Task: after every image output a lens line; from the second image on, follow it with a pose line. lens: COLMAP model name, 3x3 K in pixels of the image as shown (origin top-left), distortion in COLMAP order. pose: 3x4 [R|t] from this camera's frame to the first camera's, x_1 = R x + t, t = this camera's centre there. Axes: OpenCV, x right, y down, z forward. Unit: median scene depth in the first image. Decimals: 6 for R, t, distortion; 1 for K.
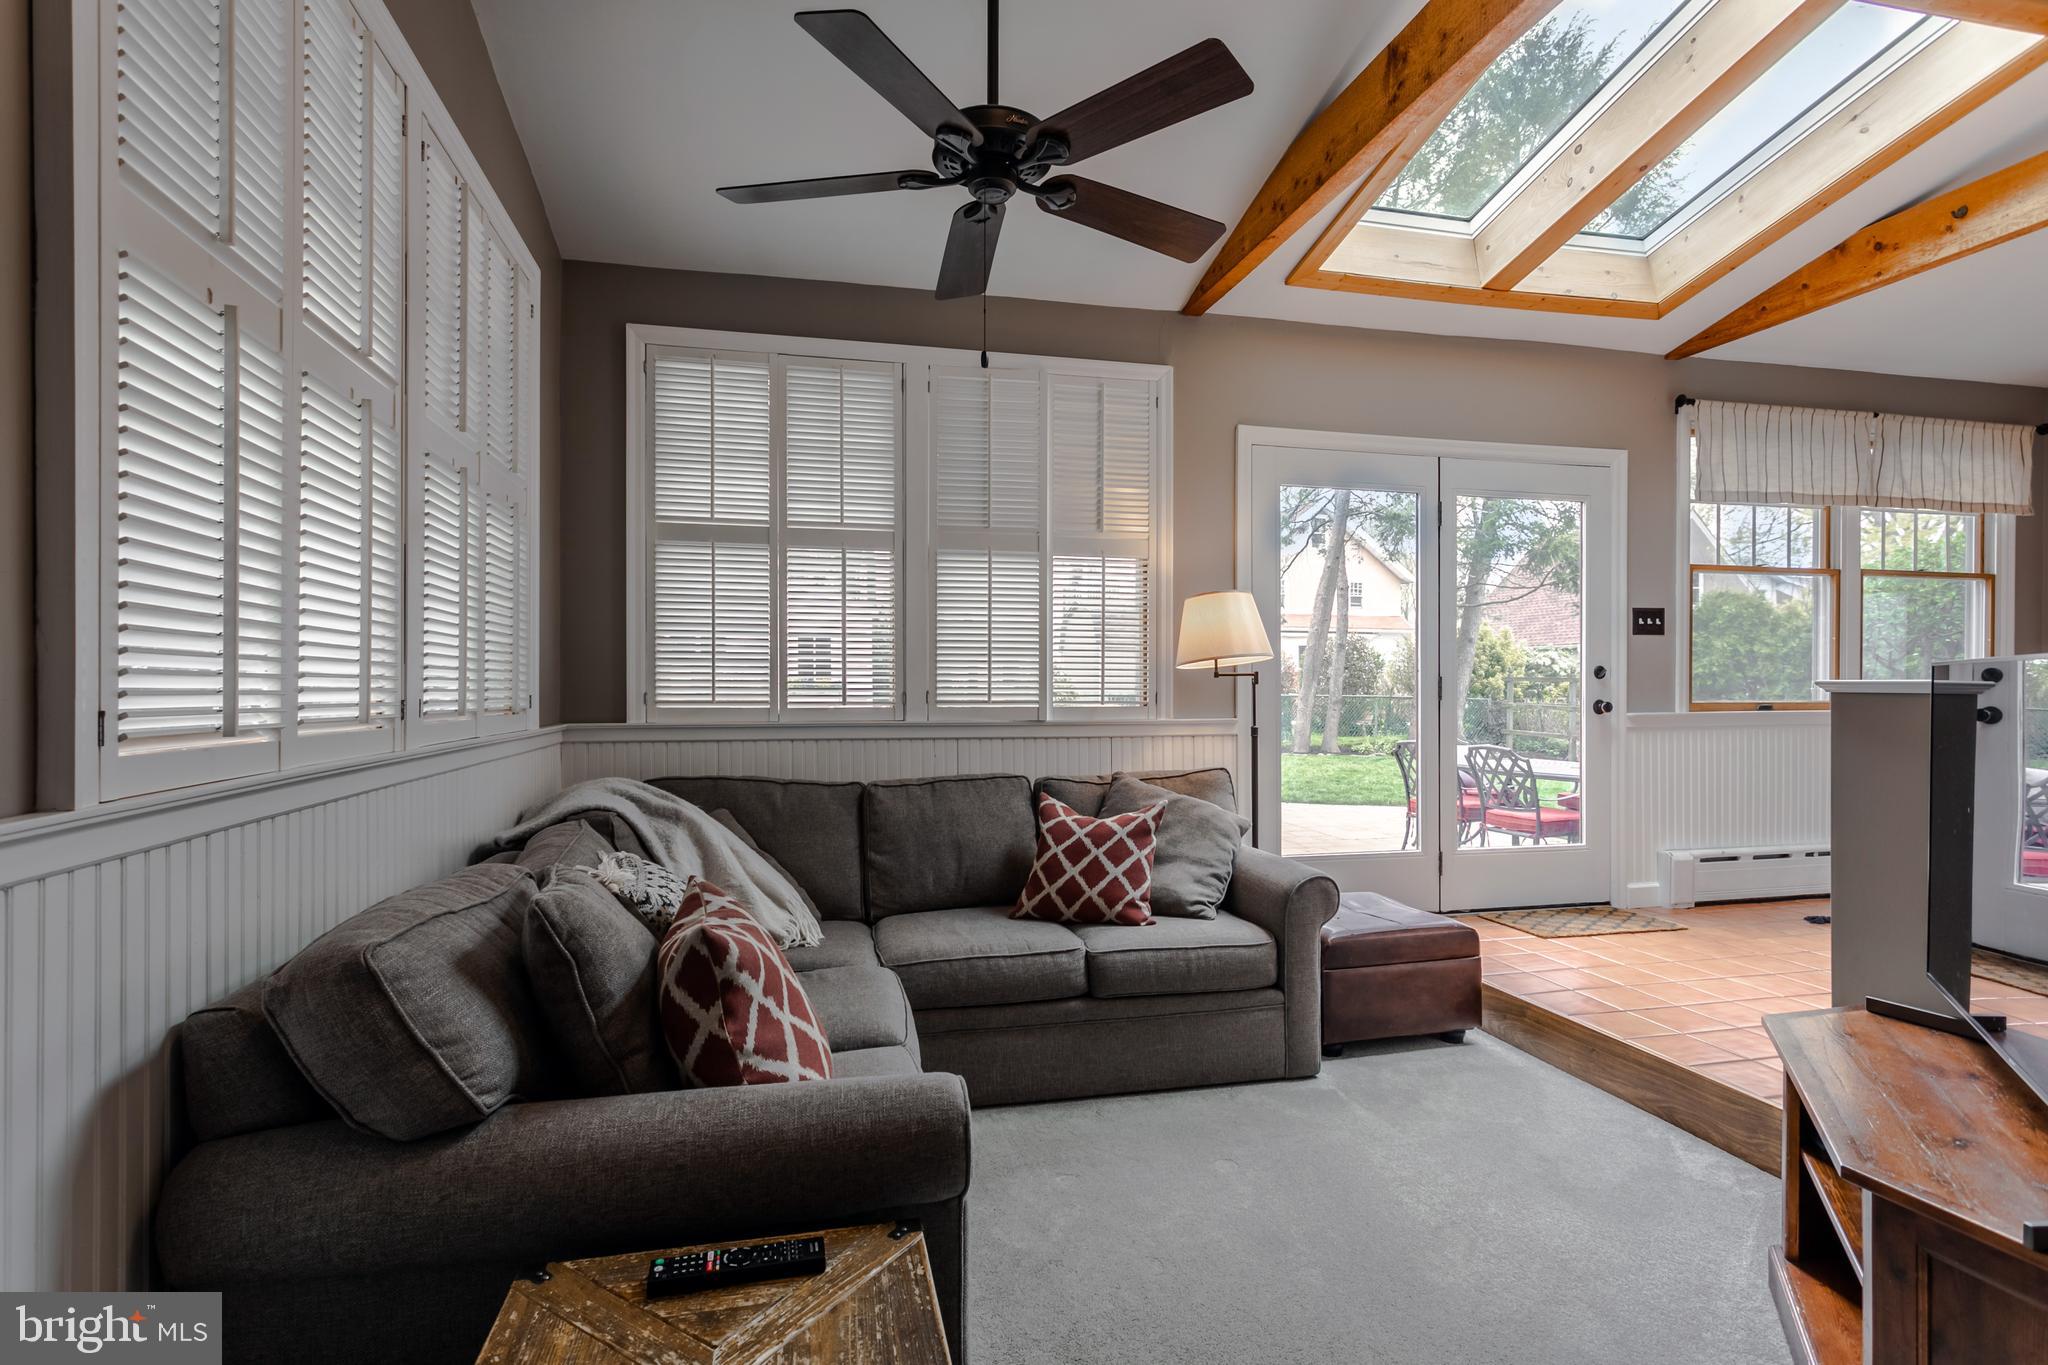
lens RADIAL K [[929.5, 0, 970.6], [0, 929.5, 682.0], [0, 0, 1]] dist [-0.000670, 0.000129]
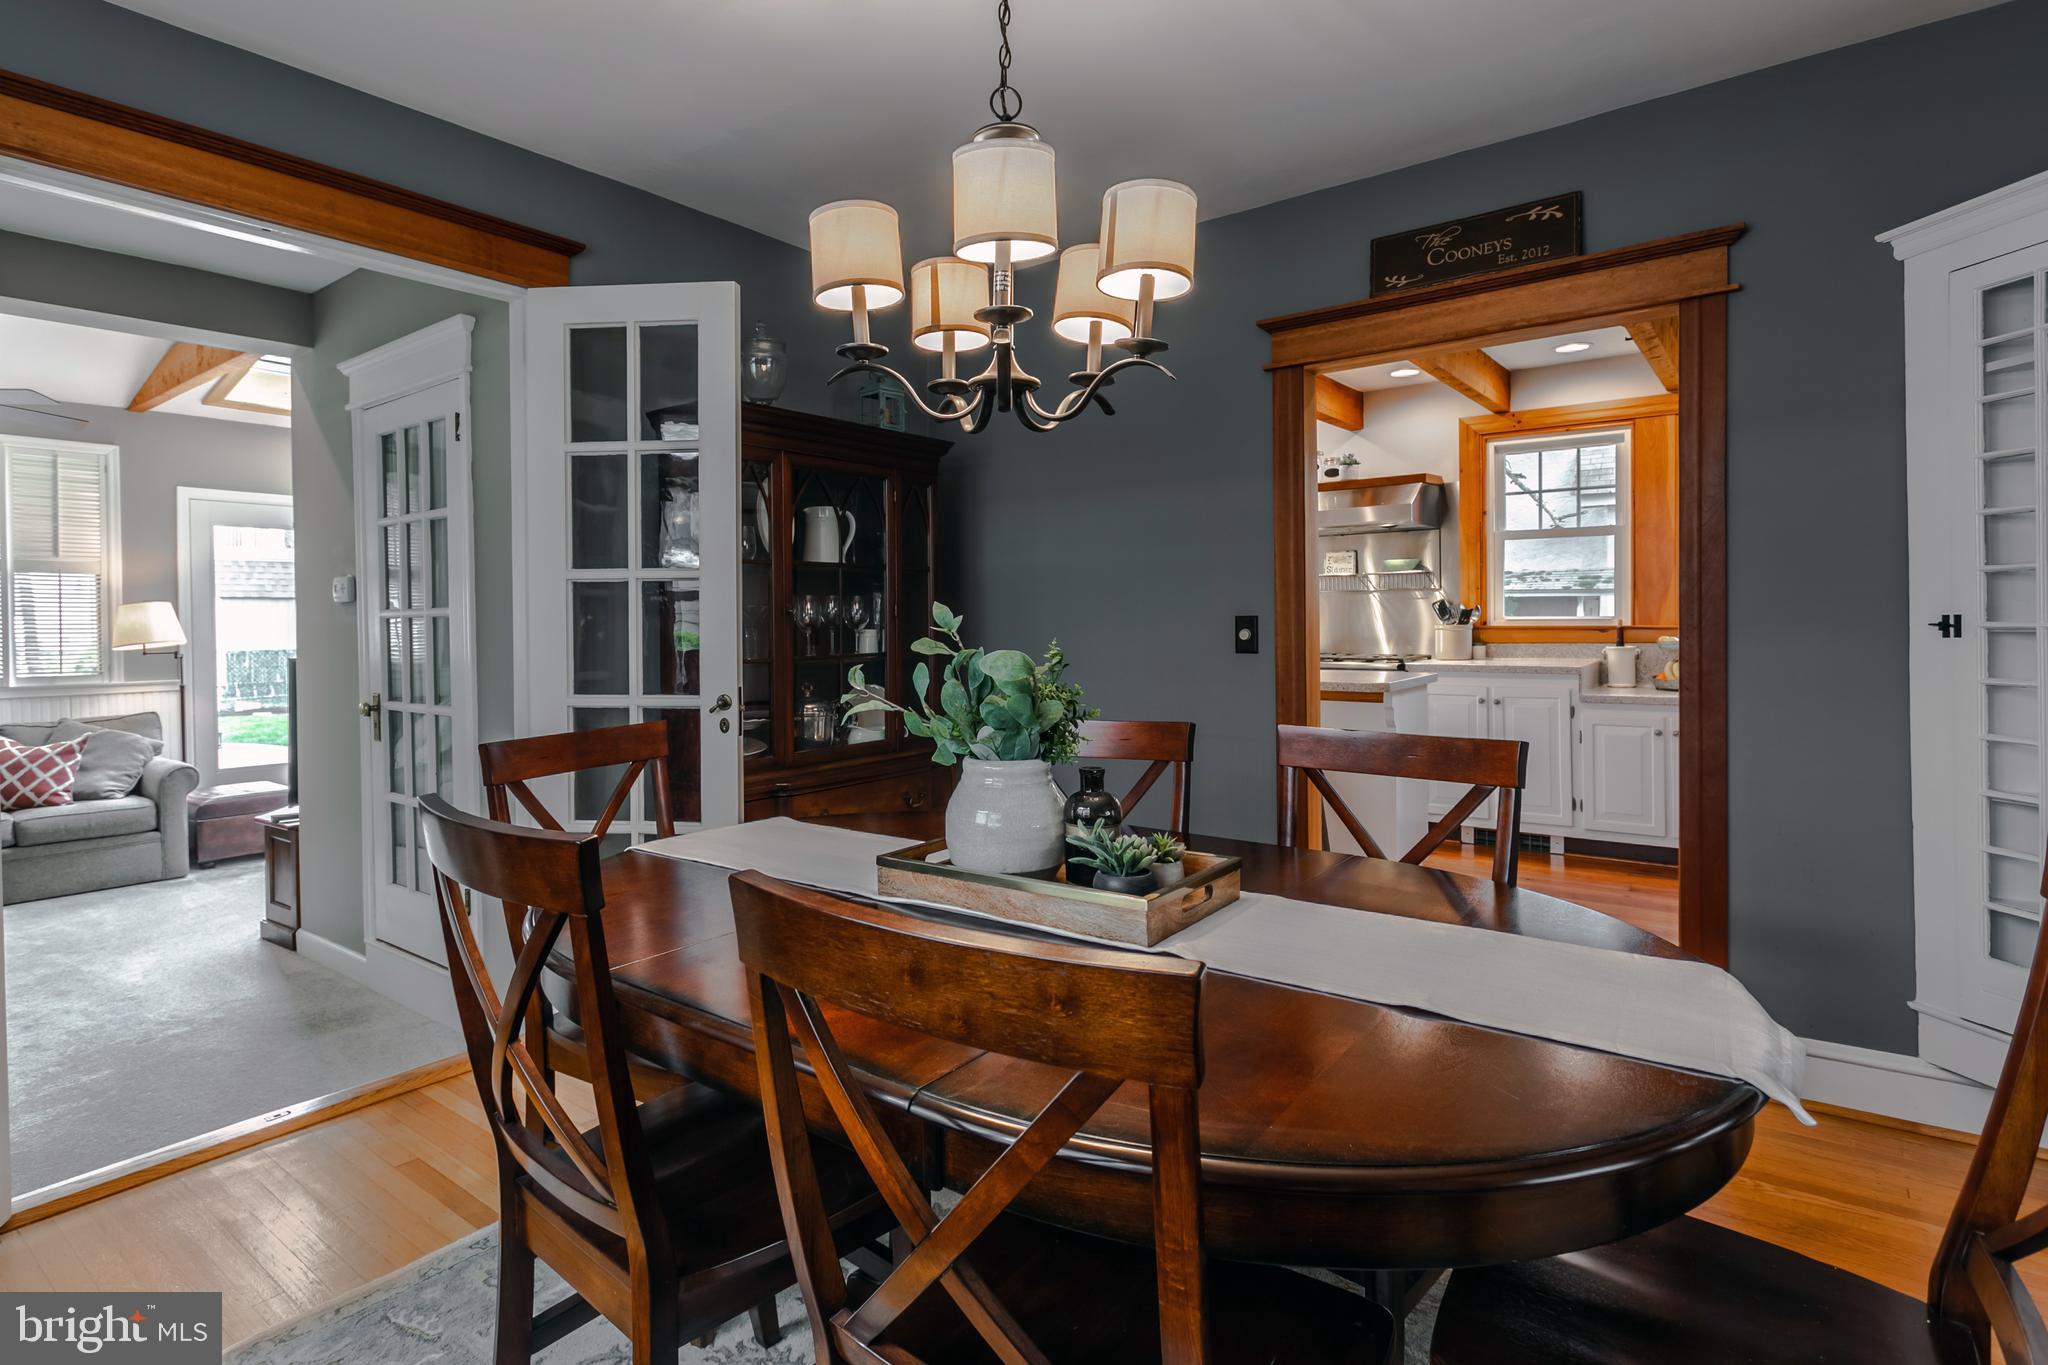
lens RADIAL K [[1055.5, 0, 904.7], [0, 1055.5, 637.0], [0, 0, 1]] dist [-0.001343, -0.000153]
pose [[0.789528, -0.016710, 0.613487, 0.210002], [0.008946, 0.999836, 0.015720, -0.059295], [-0.613650, -0.006923, 0.789548, -1.381667]]
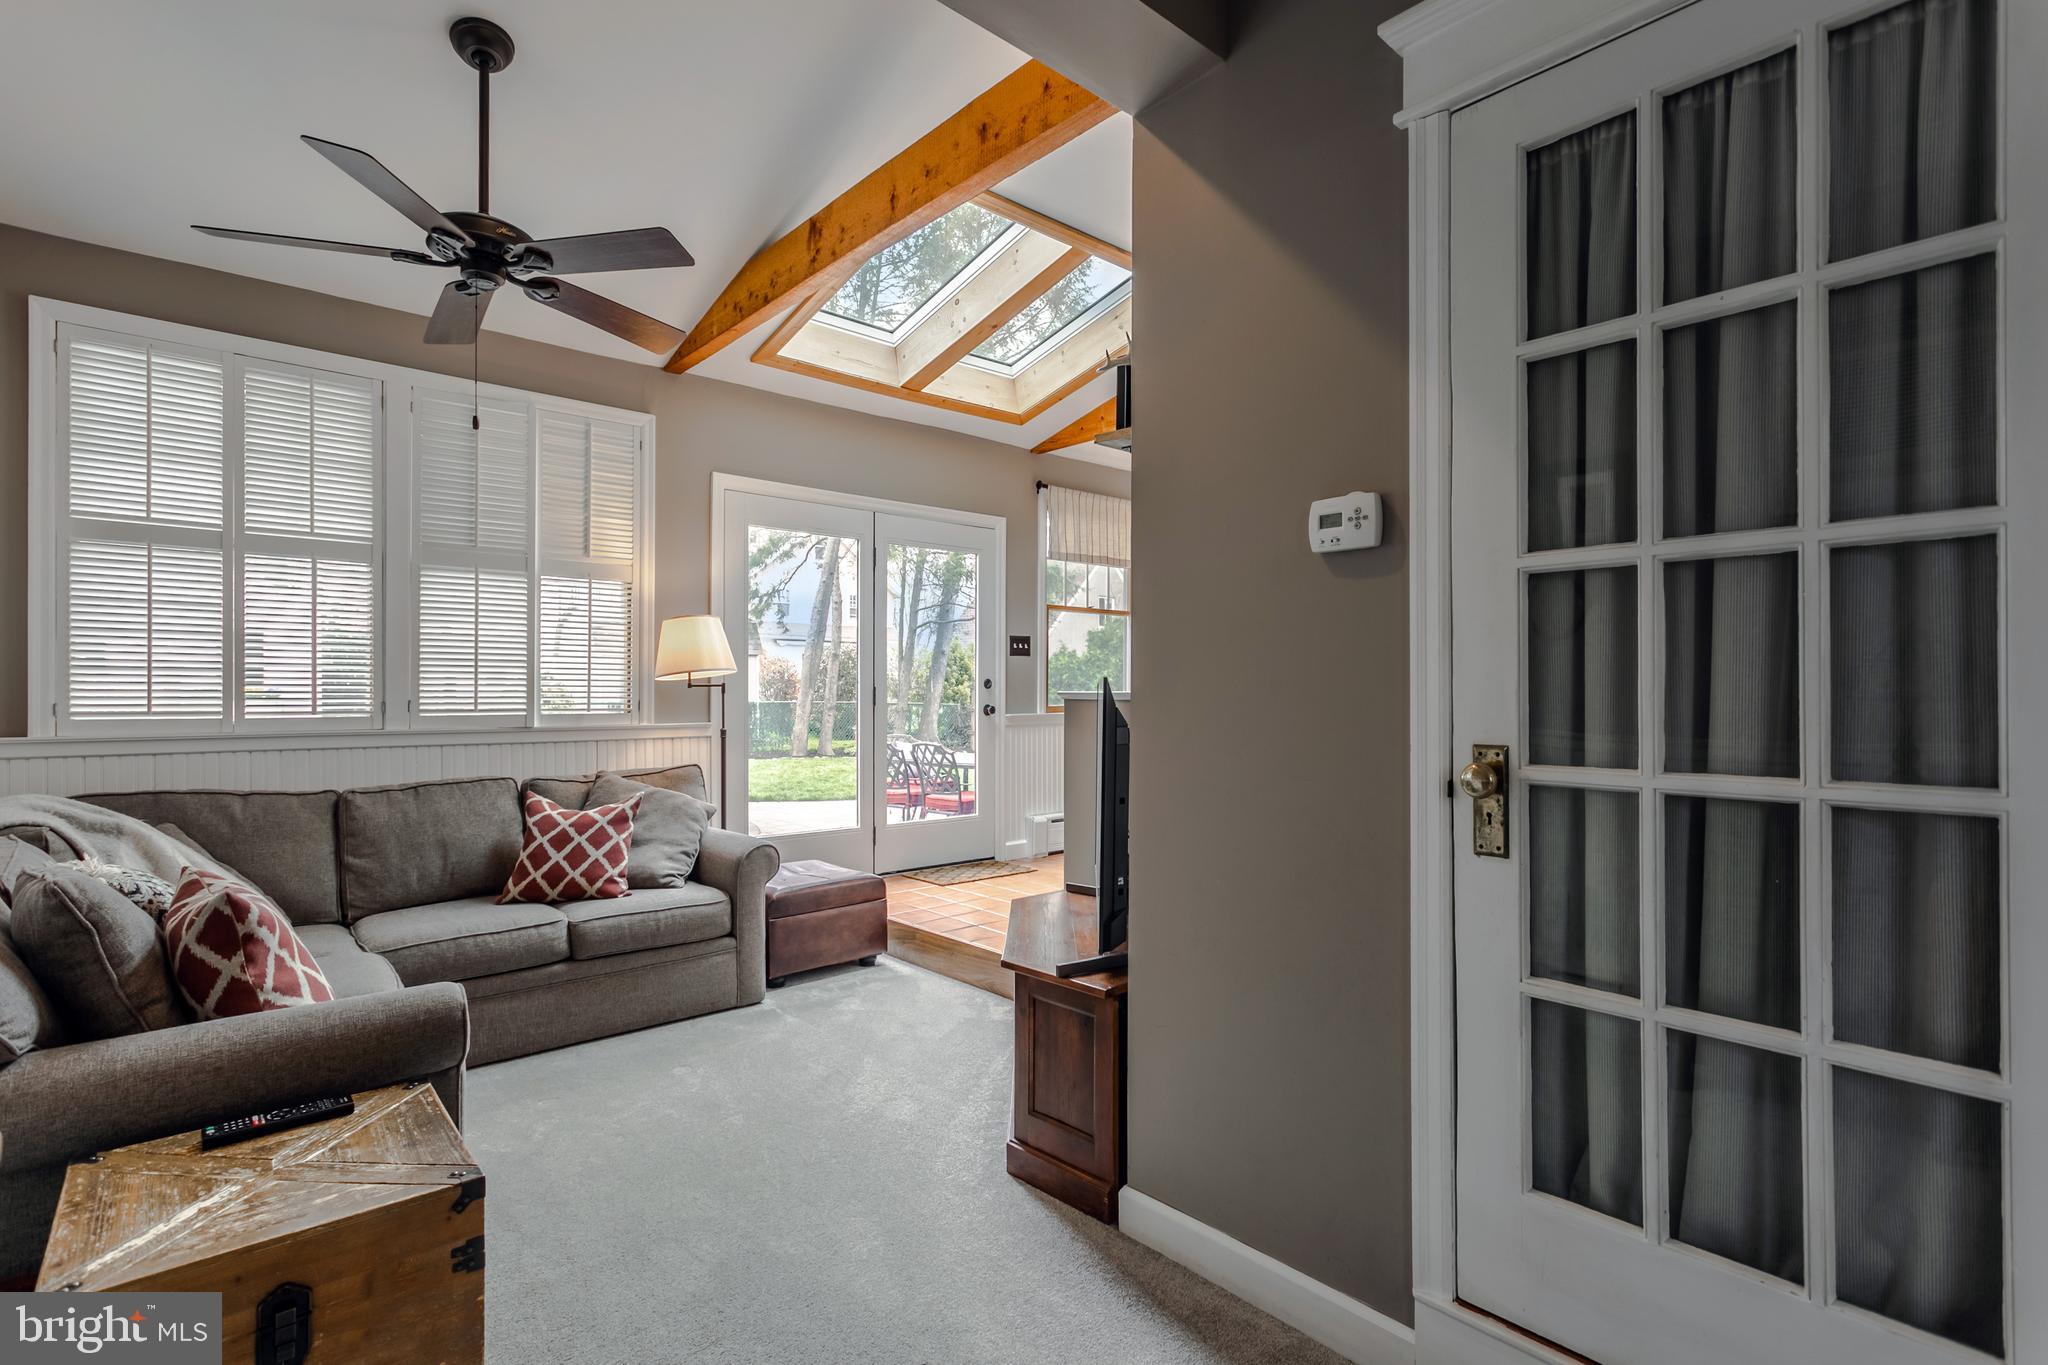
lens RADIAL K [[959.5, 0, 944.0], [0, 959.5, 683.2], [0, 0, 1]] dist [0.002871, 0.001260]
pose [[0.887001, 0.003822, 0.461752, -0.014039], [-0.001117, 0.999981, -0.006131, -0.004139], [-0.461767, 0.004922, 0.886988, -0.263427]]
